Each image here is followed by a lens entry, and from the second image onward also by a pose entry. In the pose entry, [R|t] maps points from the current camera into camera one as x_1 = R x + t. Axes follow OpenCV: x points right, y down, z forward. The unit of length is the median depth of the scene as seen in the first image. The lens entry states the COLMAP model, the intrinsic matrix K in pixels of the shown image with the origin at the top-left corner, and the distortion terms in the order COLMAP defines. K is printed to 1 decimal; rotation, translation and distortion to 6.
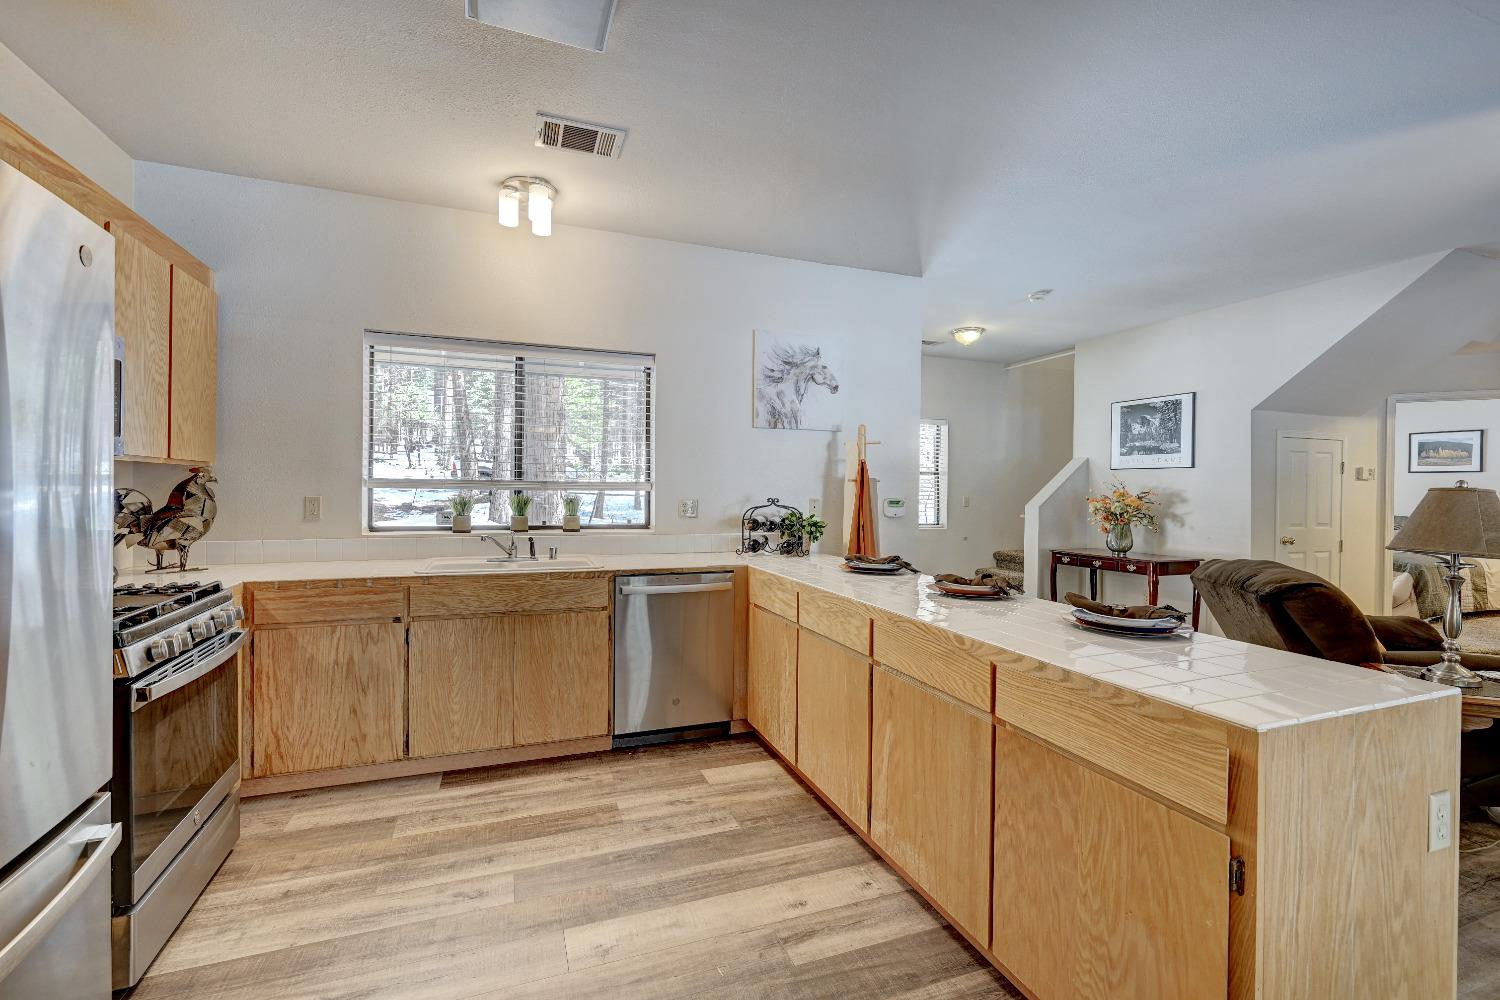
lens RADIAL K [[639.7, 0, 747.2], [0, 639.7, 491.7], [0, 0, 1]] dist [-0.000888, -0.000060]
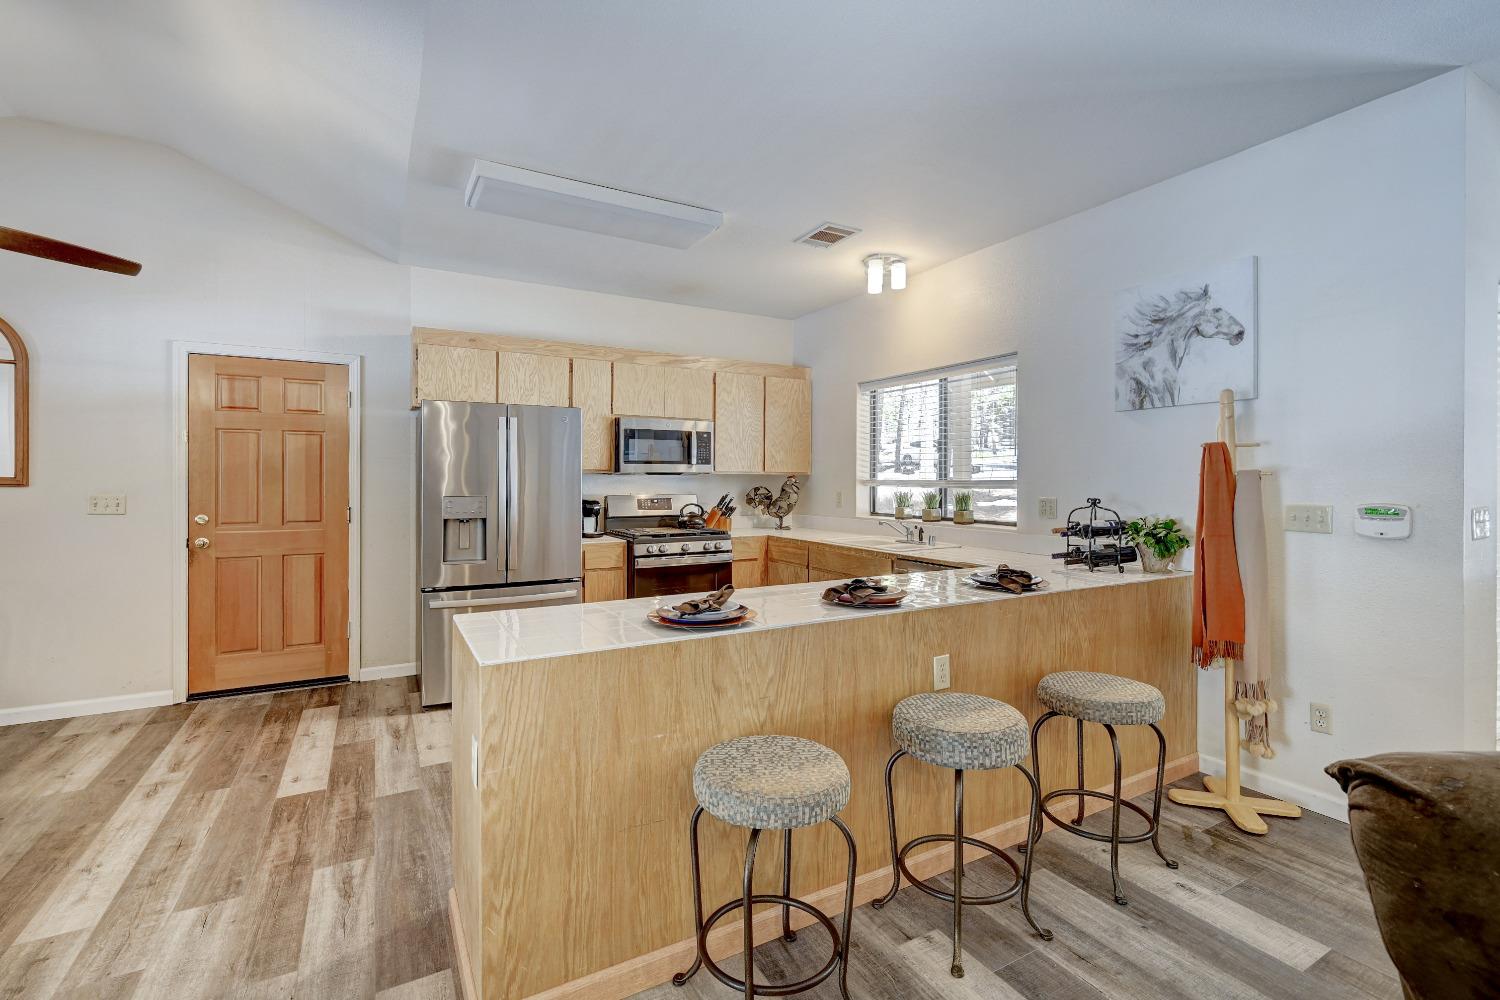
lens RADIAL K [[677.4, 0, 744.6], [0, 677.4, 484.9], [0, 0, 1]] dist [-0.001132, -0.000134]
pose [[0.146621, -0.003358, -0.989187, 0.785437], [-0.005787, 0.999974, -0.004253, -0.000833], [0.989176, 0.006348, 0.146597, 0.403359]]
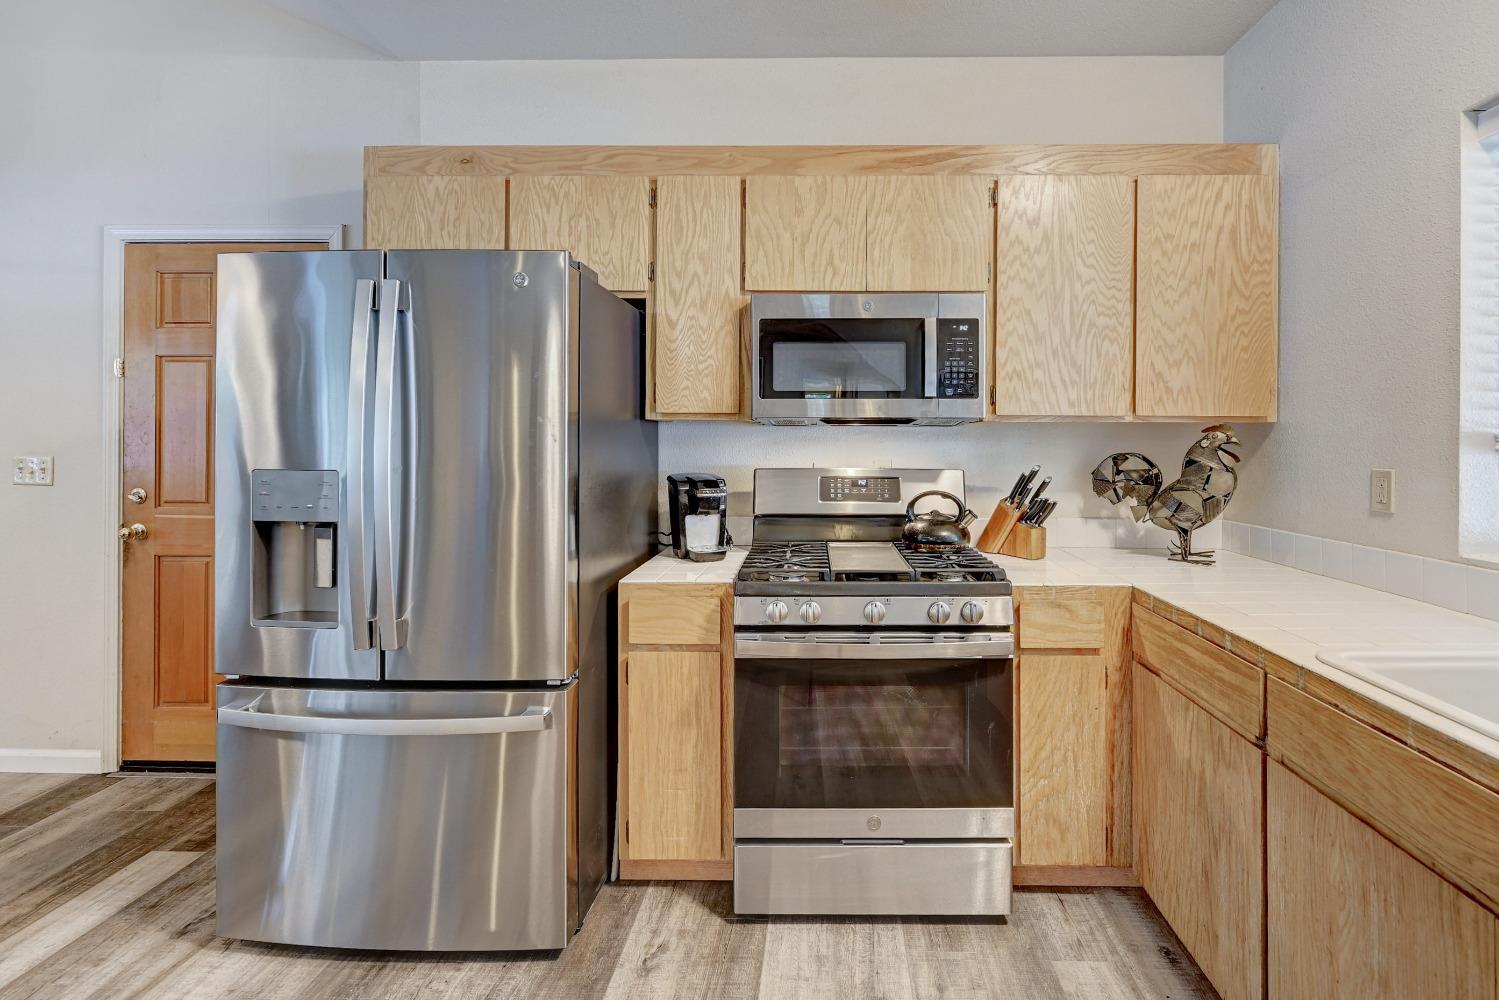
lens RADIAL K [[650.3, 0, 815.3], [0, 650.3, 440.8], [0, 0, 1]] dist [-0.003738, 0.000000]
pose [[-0.366504, -0.015416, -0.930289, 0.006266], [-0.012555, 0.999854, -0.011622, -0.003684], [0.930332, 0.007421, -0.366644, 0.598792]]
